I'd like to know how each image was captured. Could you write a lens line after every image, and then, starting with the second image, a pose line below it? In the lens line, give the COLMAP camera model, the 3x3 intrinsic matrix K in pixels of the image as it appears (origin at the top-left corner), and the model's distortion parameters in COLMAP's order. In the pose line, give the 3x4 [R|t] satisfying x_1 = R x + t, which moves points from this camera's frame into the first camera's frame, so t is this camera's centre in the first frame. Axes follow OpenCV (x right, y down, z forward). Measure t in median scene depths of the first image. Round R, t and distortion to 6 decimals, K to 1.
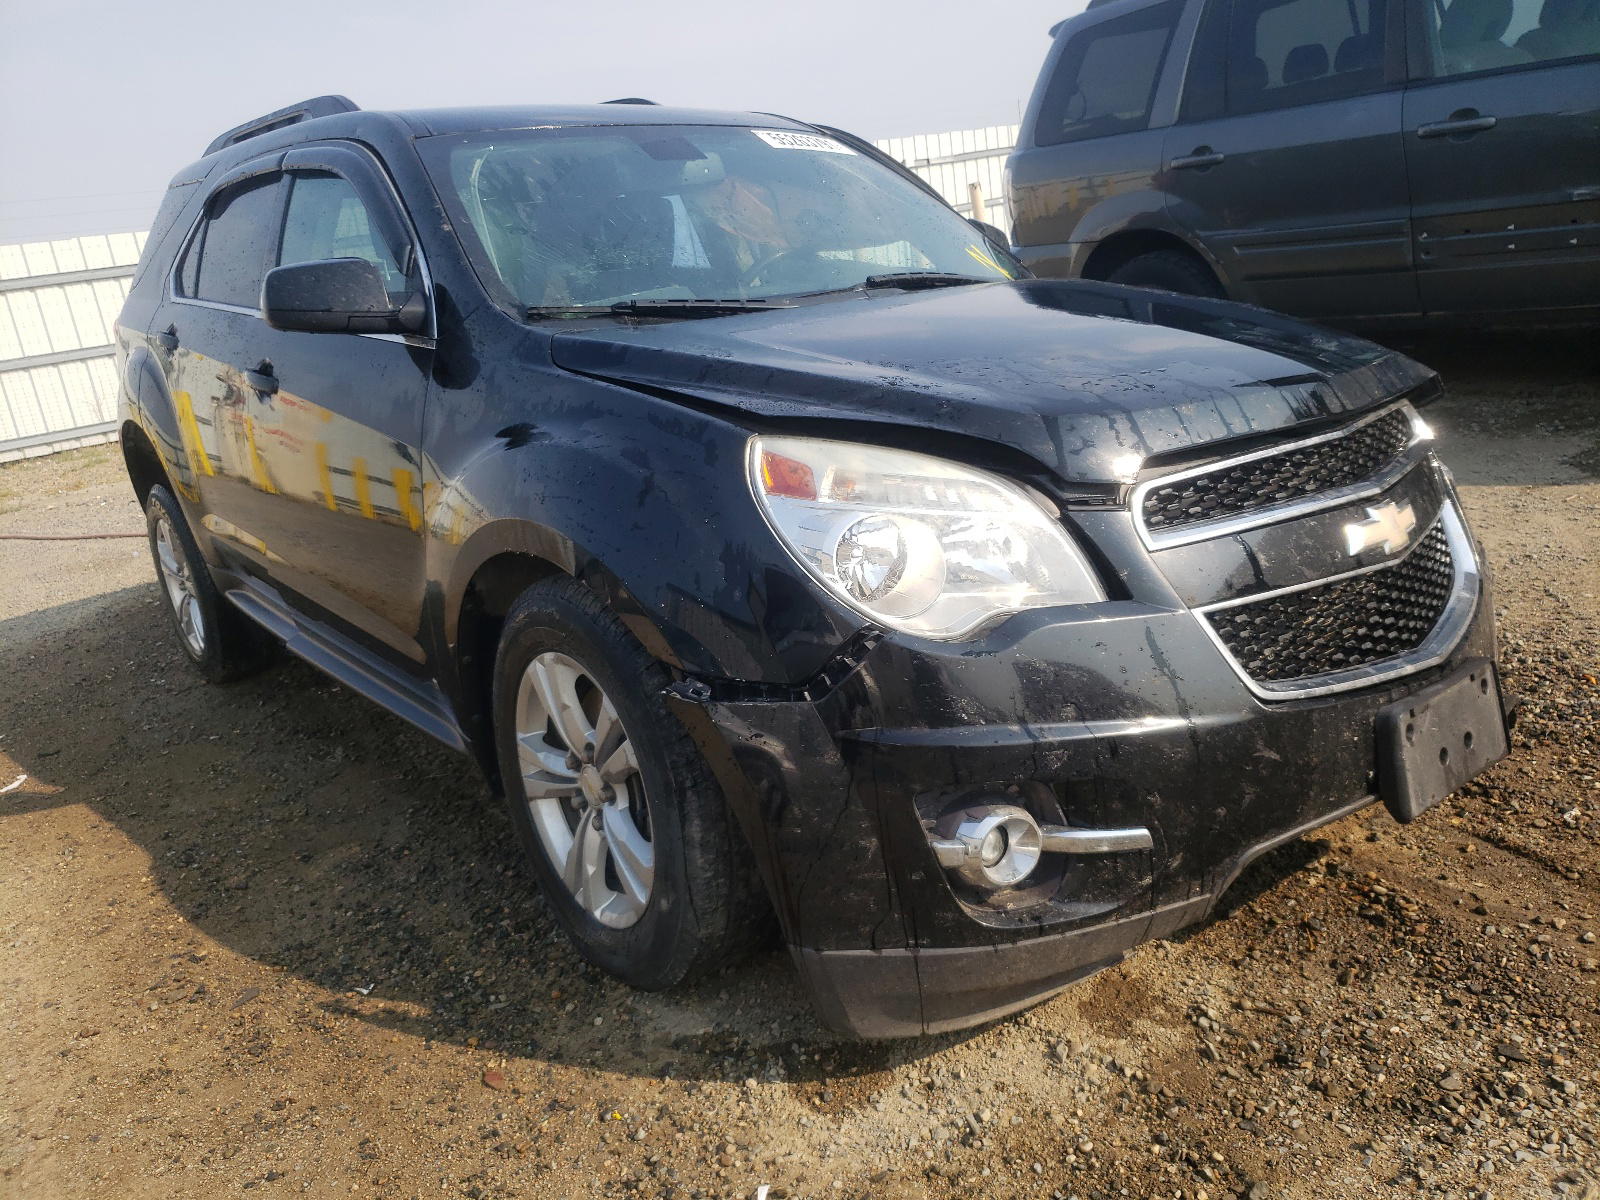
lens RADIAL K [[1253.0, 0, 800.0], [0, 1253.0, 600.0], [0, 0, 1]] dist [0.000063, 0.002826]
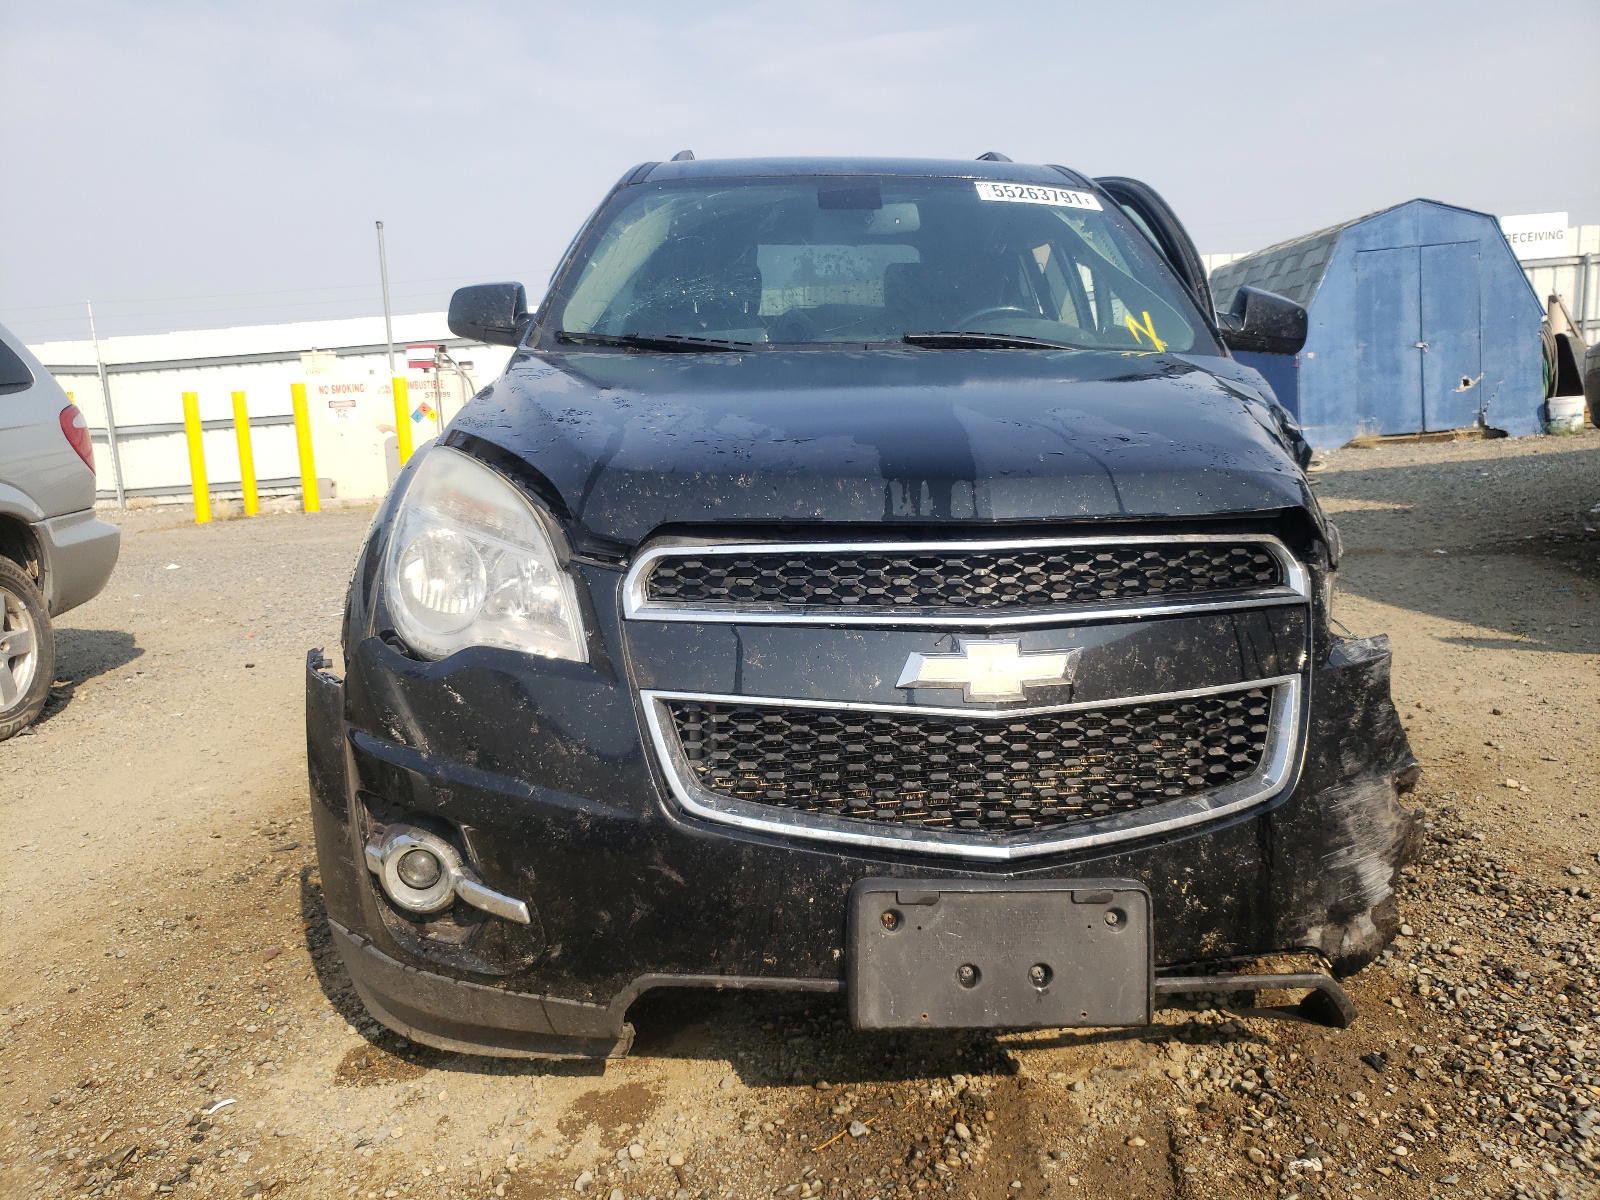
lens RADIAL K [[1253.0, 0, 800.0], [0, 1253.0, 600.0], [0, 0, 1]] dist [0.000063, 0.002826]
pose [[0.788739, 0.188176, -0.585218, 0.844729], [-0.213970, 0.976504, 0.025611, -0.095819], [0.576288, 0.105019, 0.810471, 0.297317]]
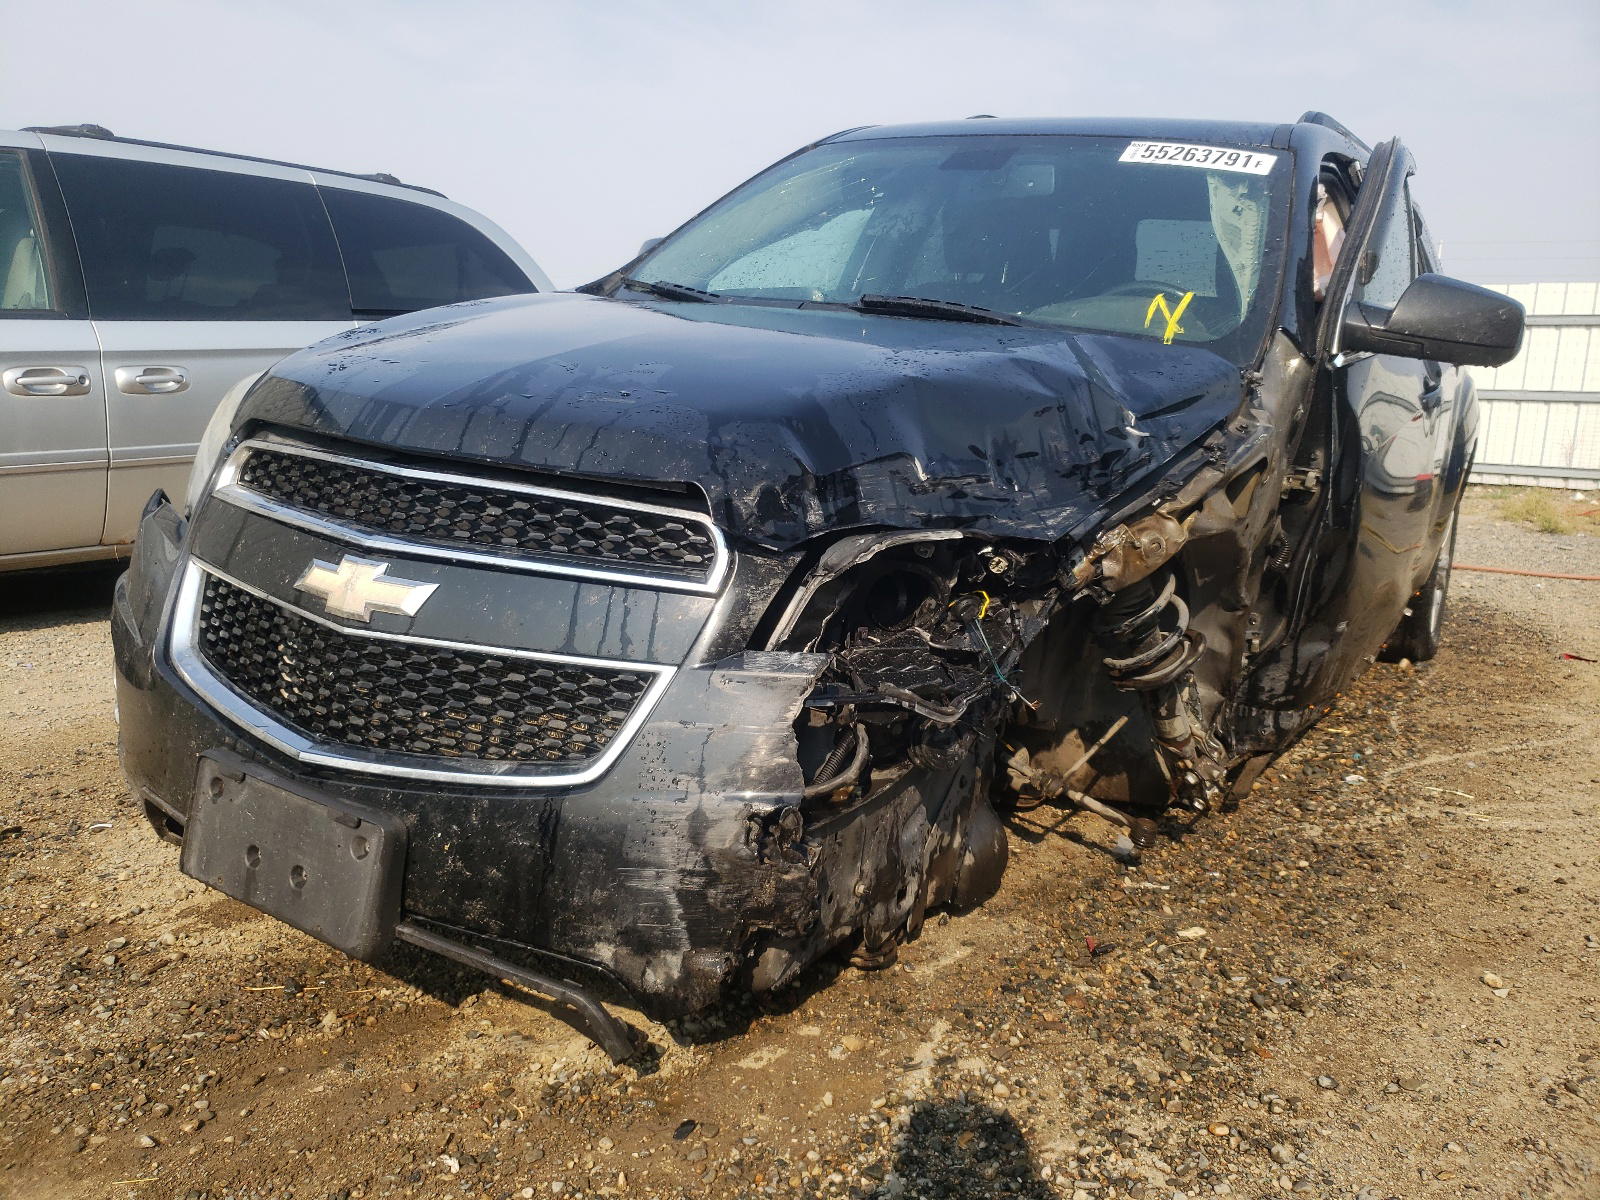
lens RADIAL K [[1322.7, 0, 940.3], [0, 1322.7, 603.0], [0, 0, 1]] dist [-0.001140, 0.002197]
pose [[0.304808, 0.292561, -0.906366, 1.411557], [-0.342423, 0.921681, 0.182349, -0.346848], [0.888729, 0.254779, 0.381116, 1.051522]]
